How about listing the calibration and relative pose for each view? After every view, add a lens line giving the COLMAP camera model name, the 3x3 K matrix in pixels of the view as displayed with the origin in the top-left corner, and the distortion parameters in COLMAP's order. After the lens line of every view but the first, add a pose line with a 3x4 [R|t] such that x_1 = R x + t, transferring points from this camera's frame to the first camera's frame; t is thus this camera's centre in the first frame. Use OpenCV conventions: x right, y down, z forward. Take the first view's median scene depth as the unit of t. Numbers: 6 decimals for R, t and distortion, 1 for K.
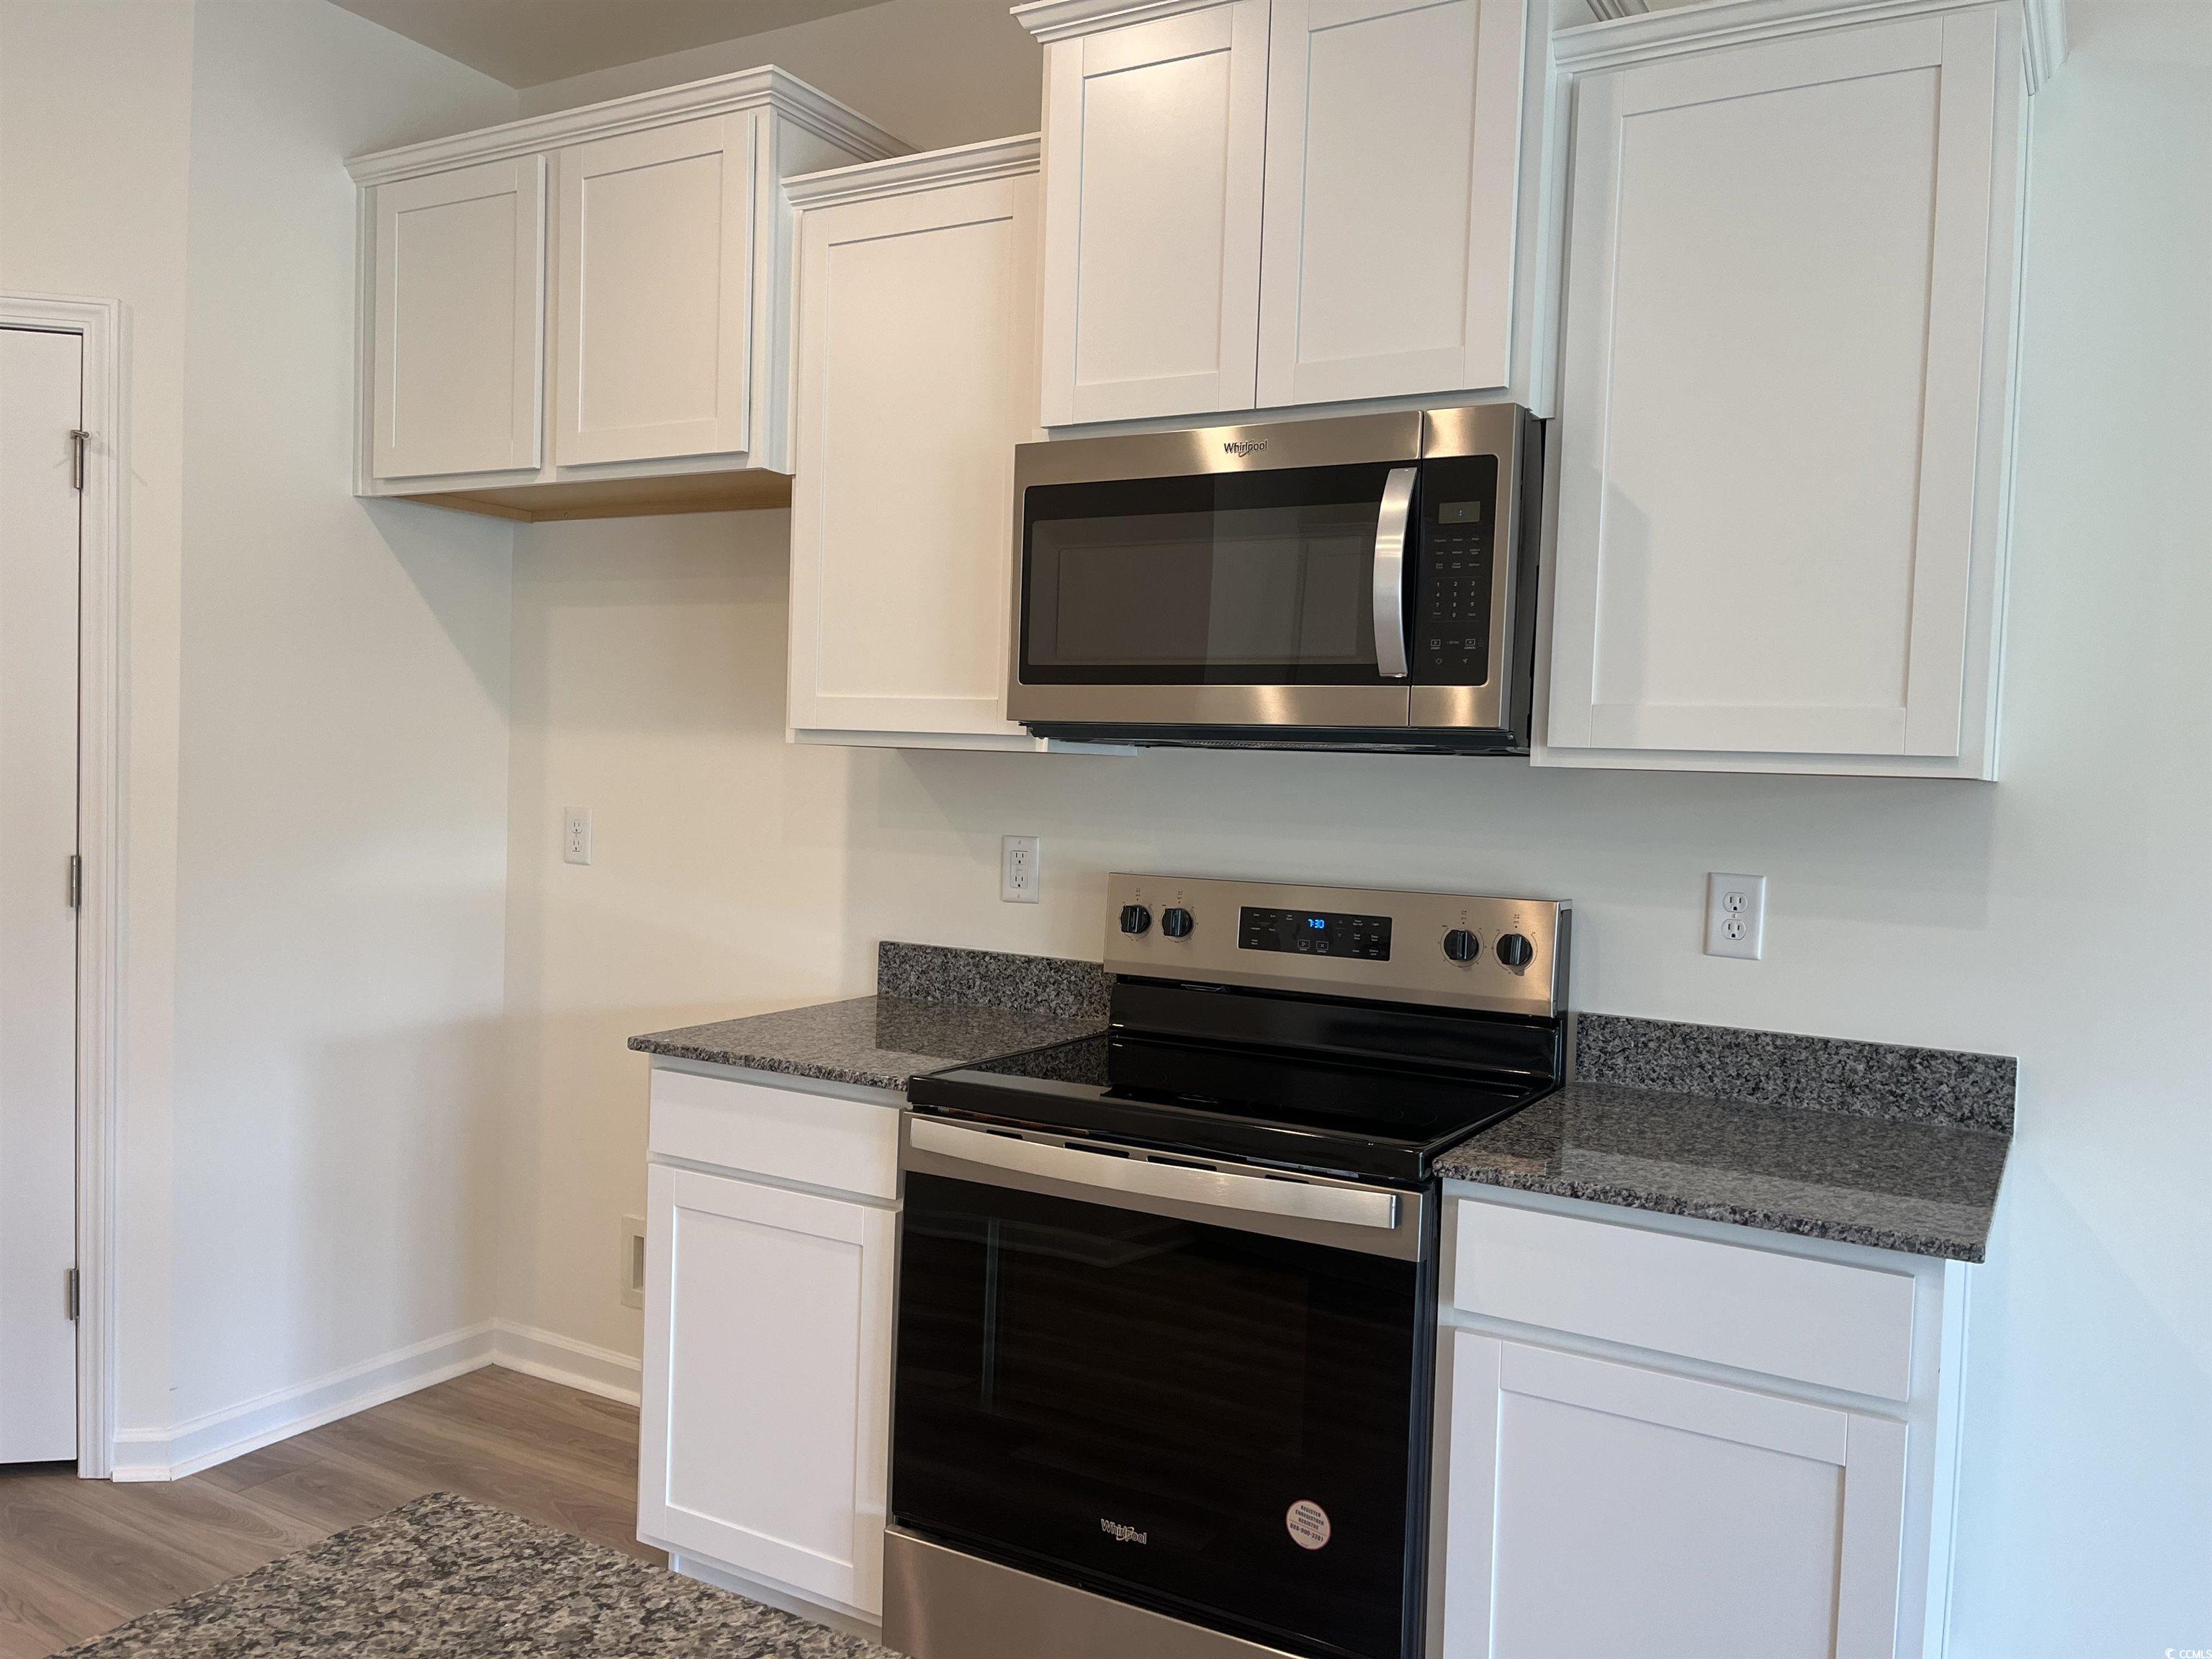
lens RADIAL K [[1707.1, 0, 1112.1], [0, 1707.1, 826.9], [0, 0, 1]] dist [0.037533, 0.003477]
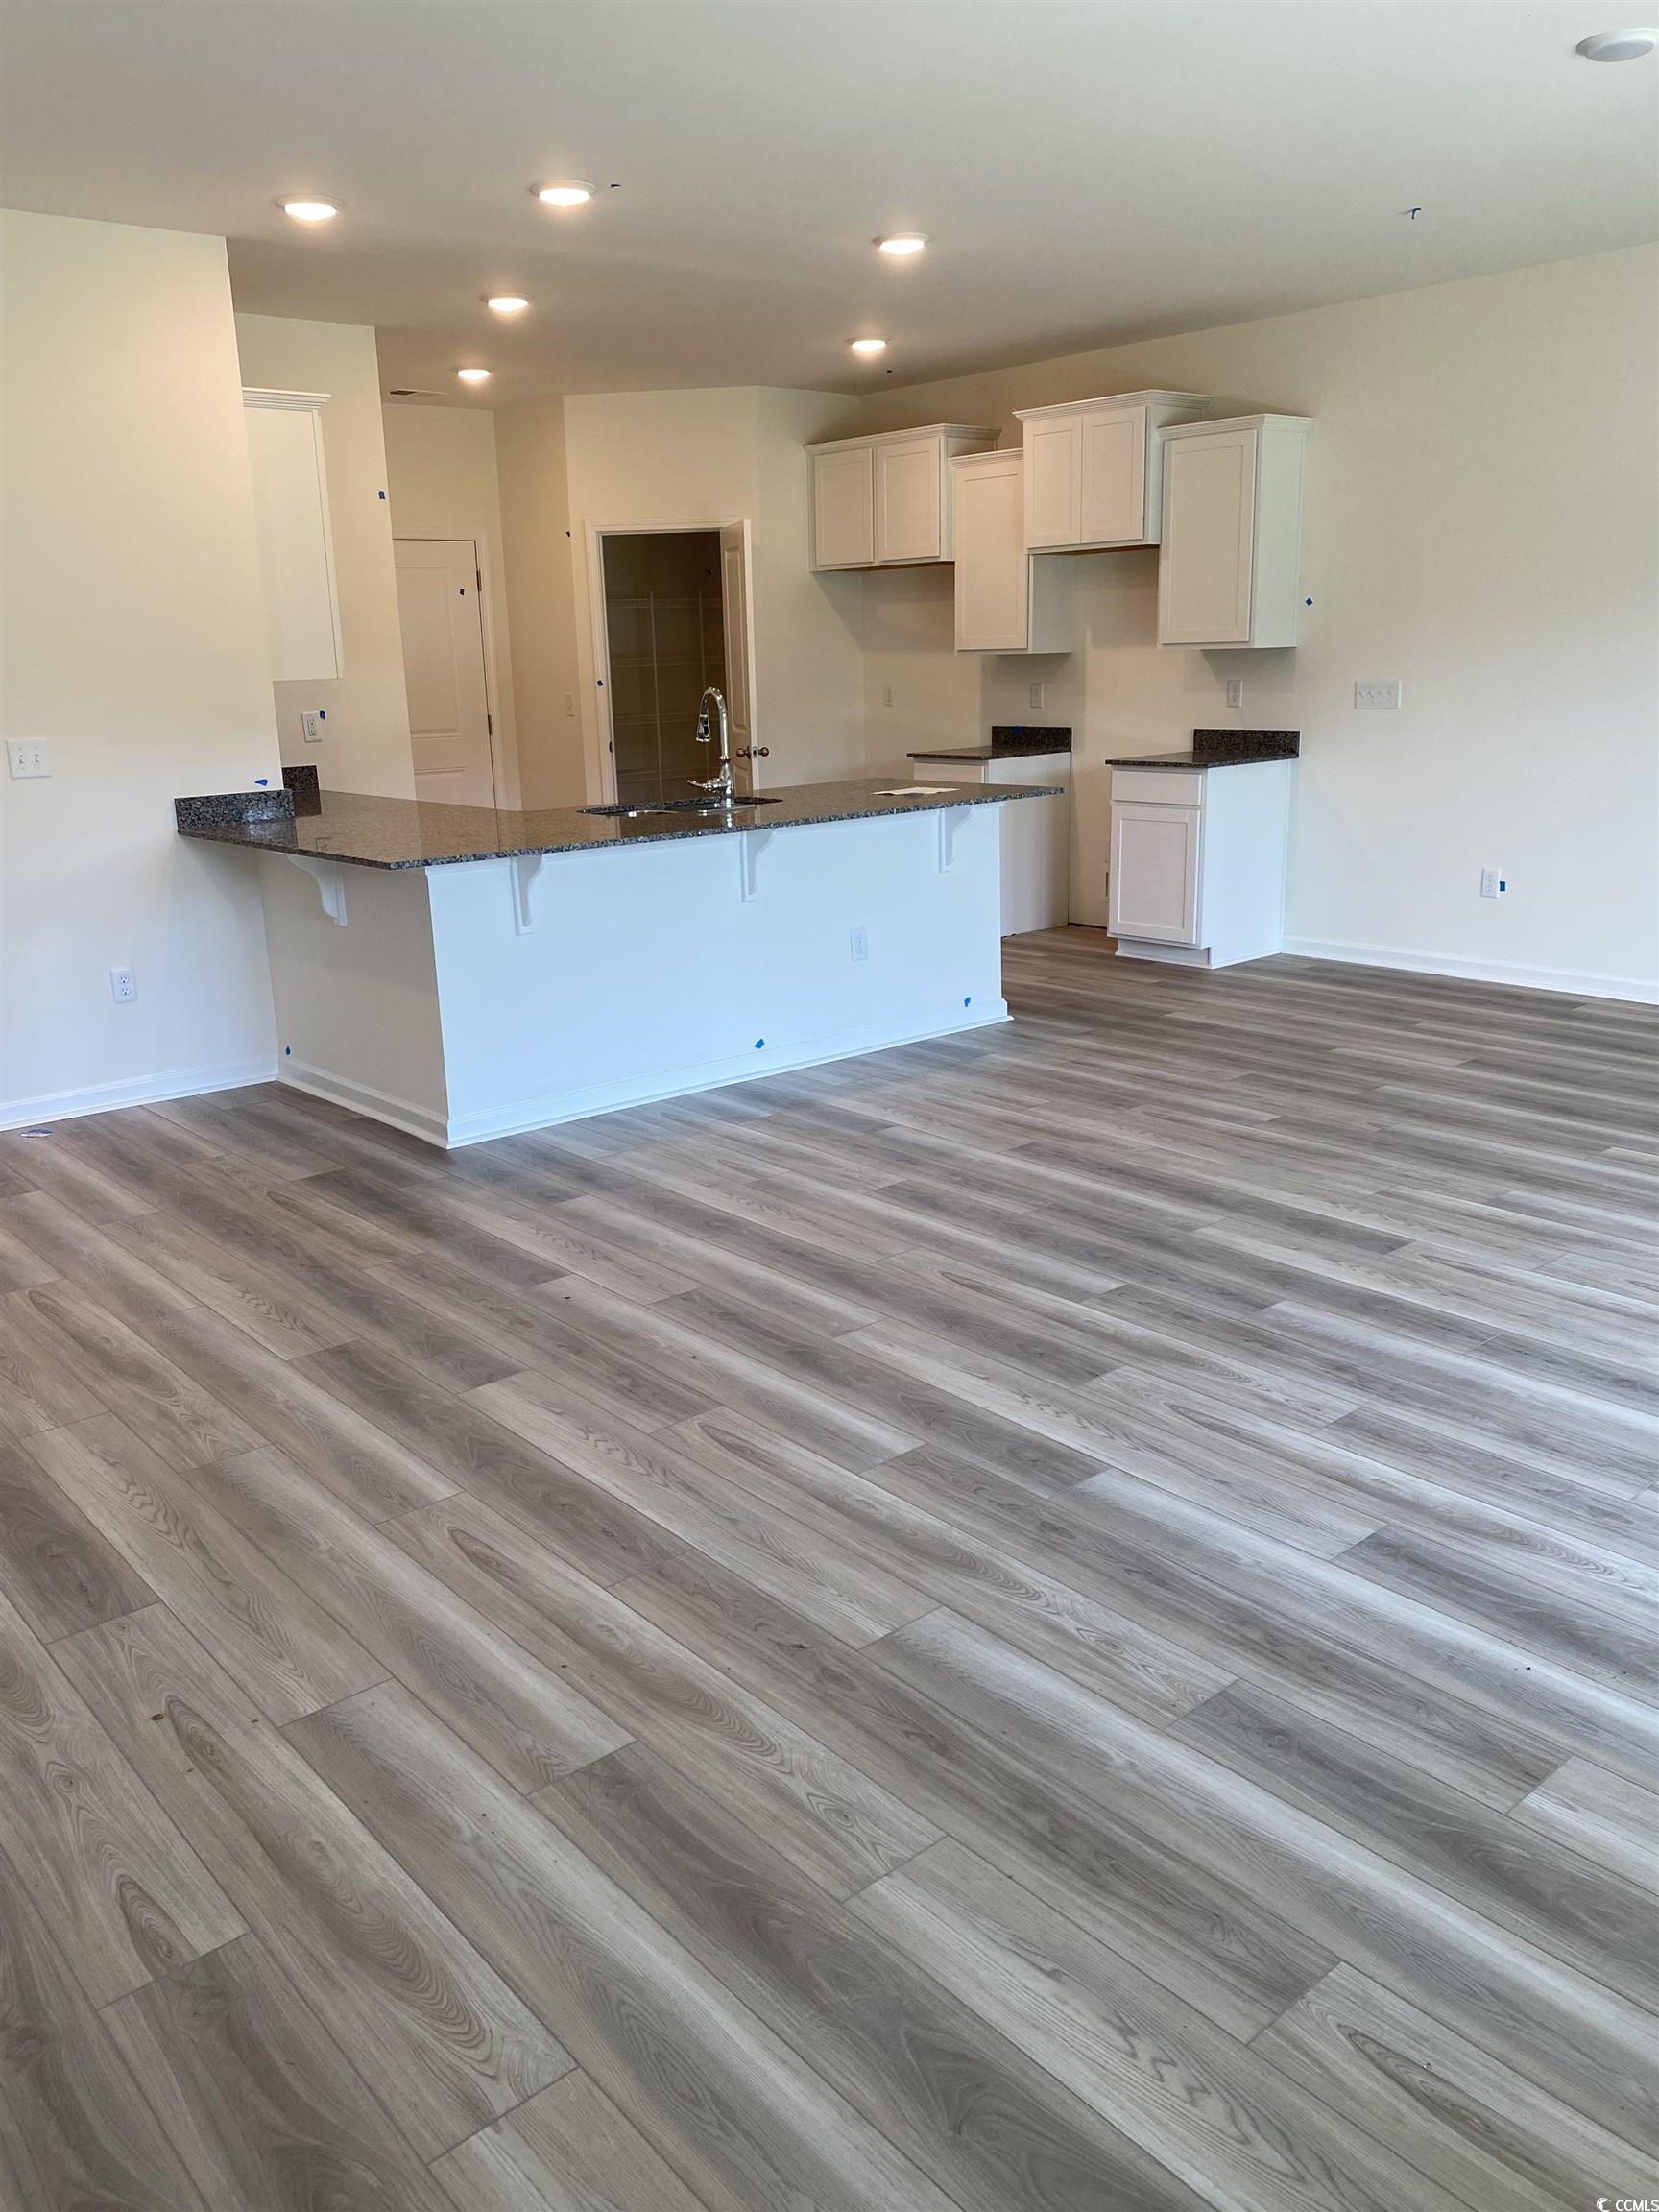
lens RADIAL K [[1724.5, 0, 813.2], [0, 1724.5, 1104.9], [0, 0, 1]] dist [0.071409, -0.076609]
pose [[0.939685, 0.030433, -0.340684, 0.603248], [0.044094, 0.976944, 0.208890, 0.072270], [0.339186, -0.211313, 0.916678, -1.930783]]
